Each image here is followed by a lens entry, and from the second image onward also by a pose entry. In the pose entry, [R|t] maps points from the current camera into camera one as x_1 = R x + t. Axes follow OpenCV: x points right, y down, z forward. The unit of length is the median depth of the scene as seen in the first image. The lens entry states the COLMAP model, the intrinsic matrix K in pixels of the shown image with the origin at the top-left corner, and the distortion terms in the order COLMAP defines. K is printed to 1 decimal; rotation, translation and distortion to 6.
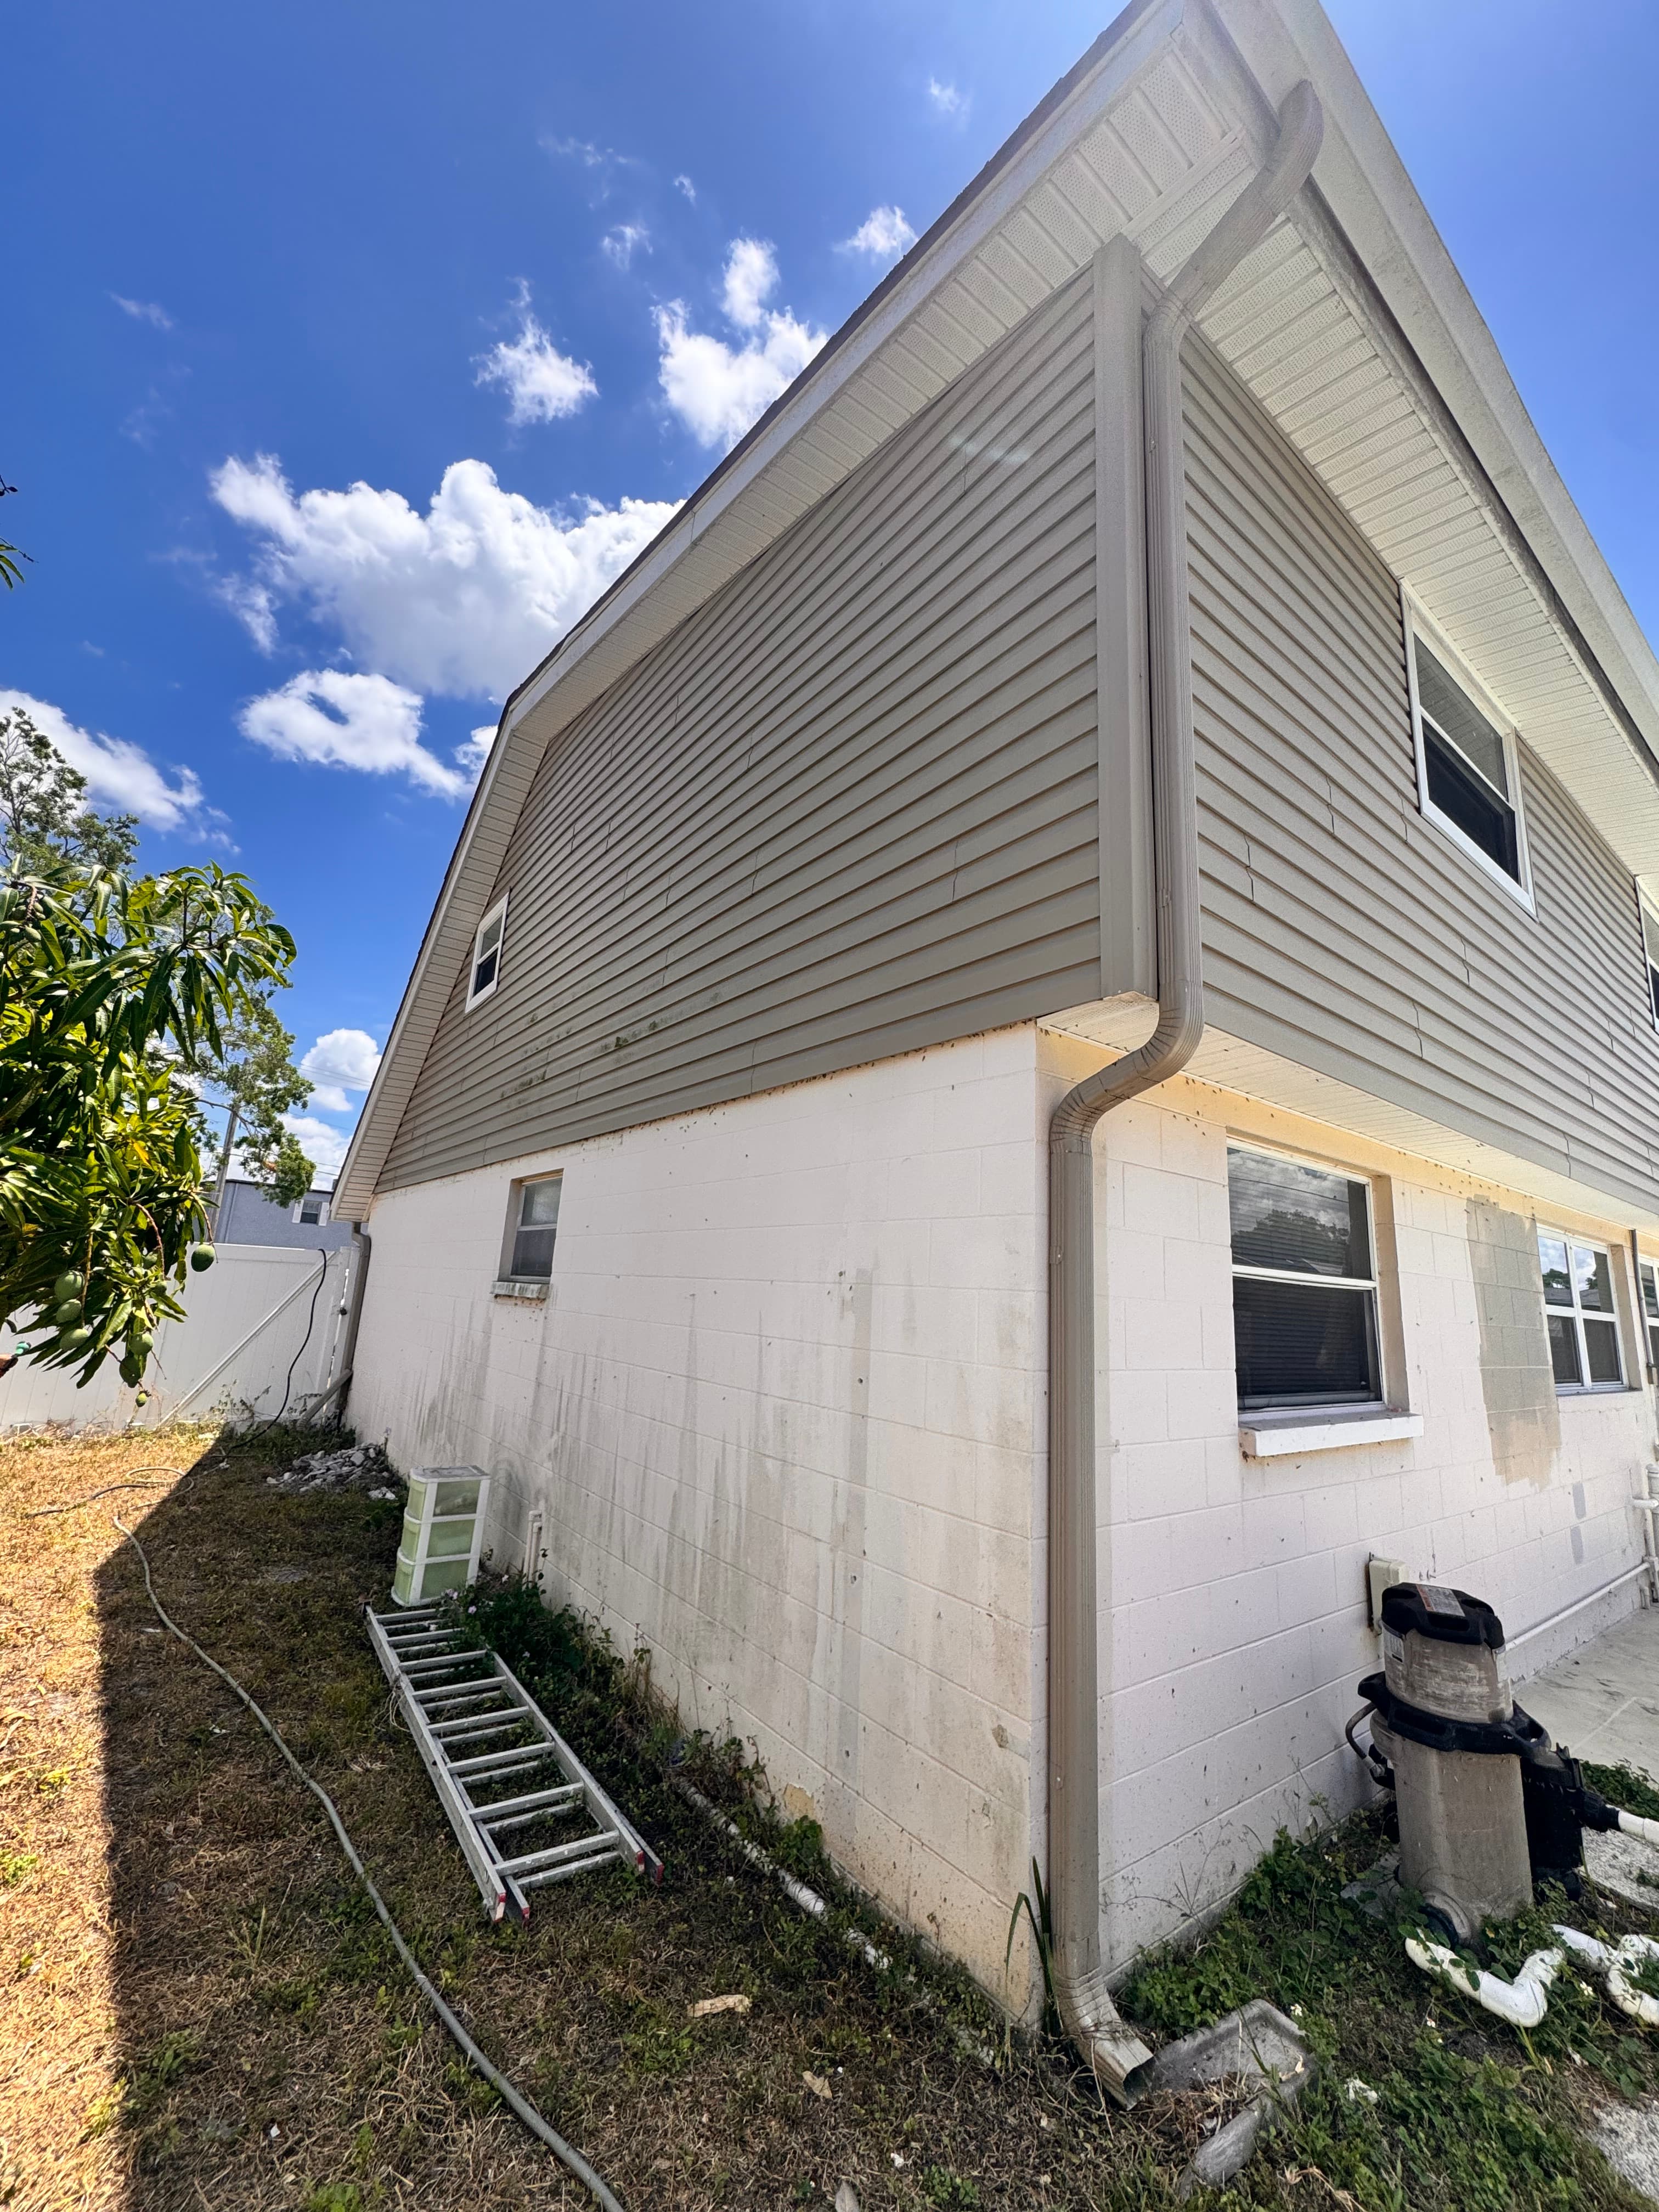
lens RADIAL K [[884.6, 0, 826.9], [0, 884.6, 1104.1], [0, 0, 1]] dist [-0.000549, -0.000951]
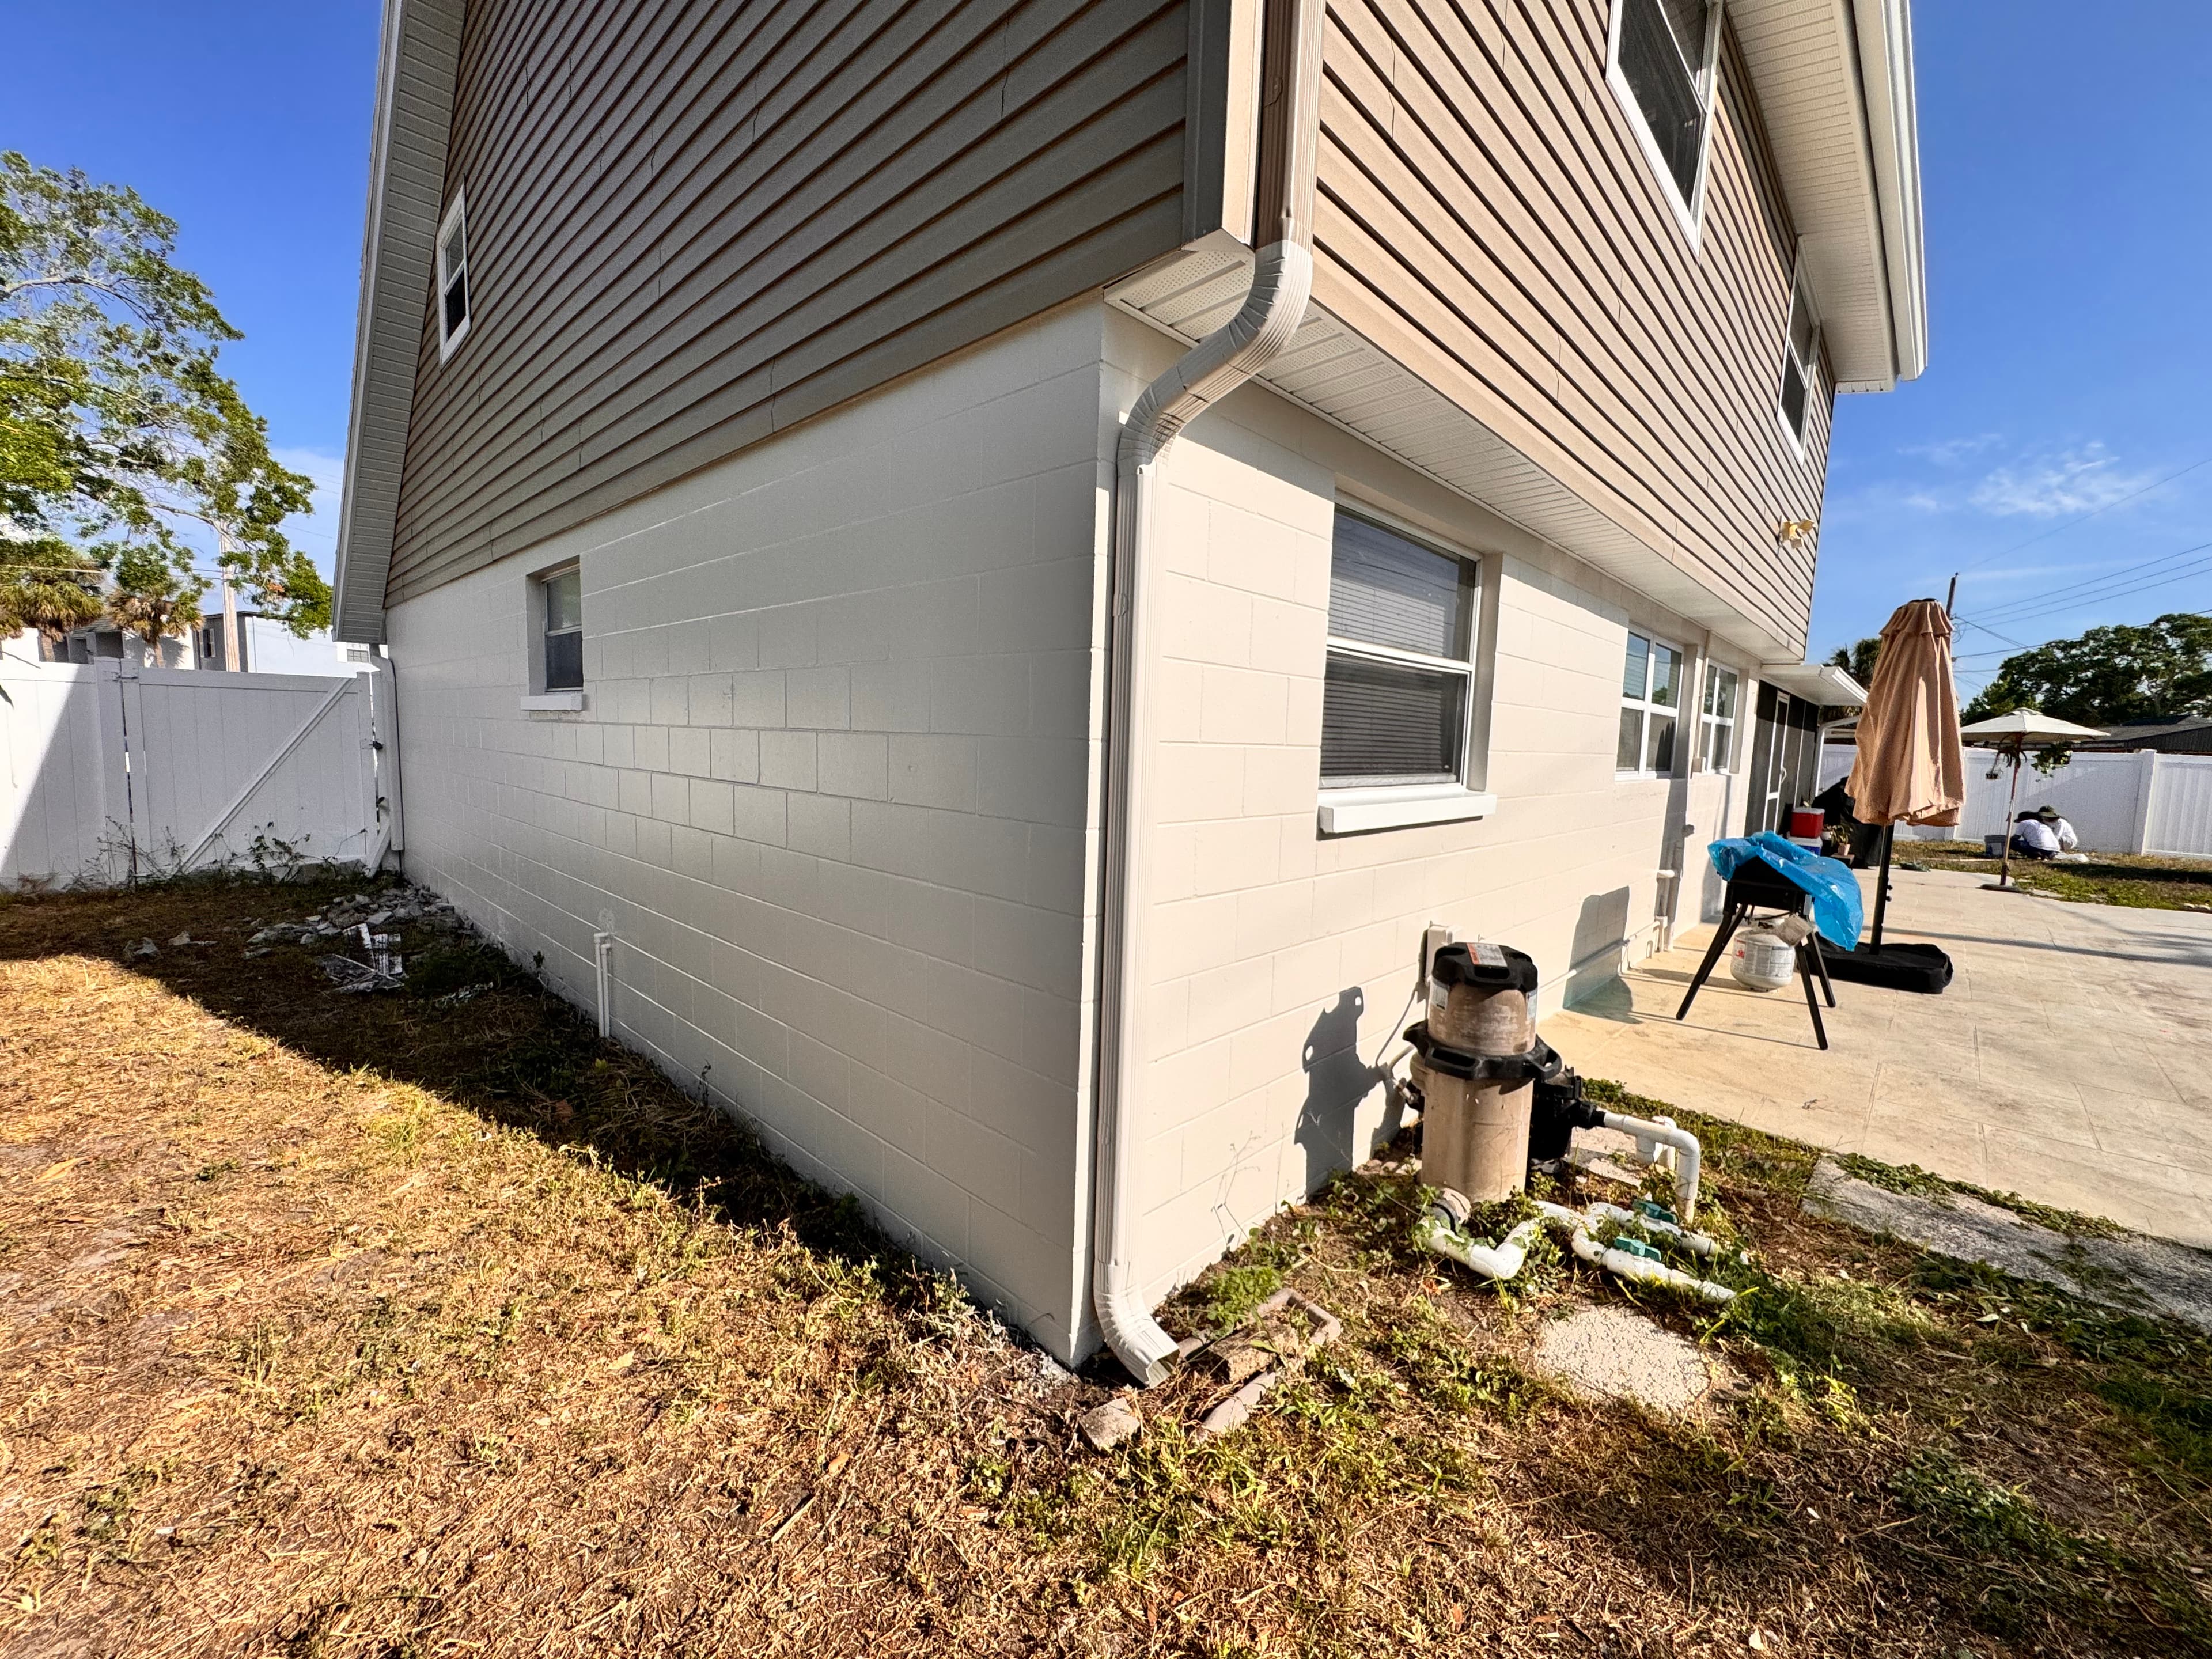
lens RADIAL K [[884.6, 0, 1106.3], [0, 884.6, 829.3], [0, 0, 1]] dist [-0.000549, -0.000951]
pose [[0.987763, -0.041238, 0.150414, 0.096325], [-0.008407, 0.948932, 0.315369, 0.092549], [-0.155738, -0.312774, 0.936973, 0.134752]]
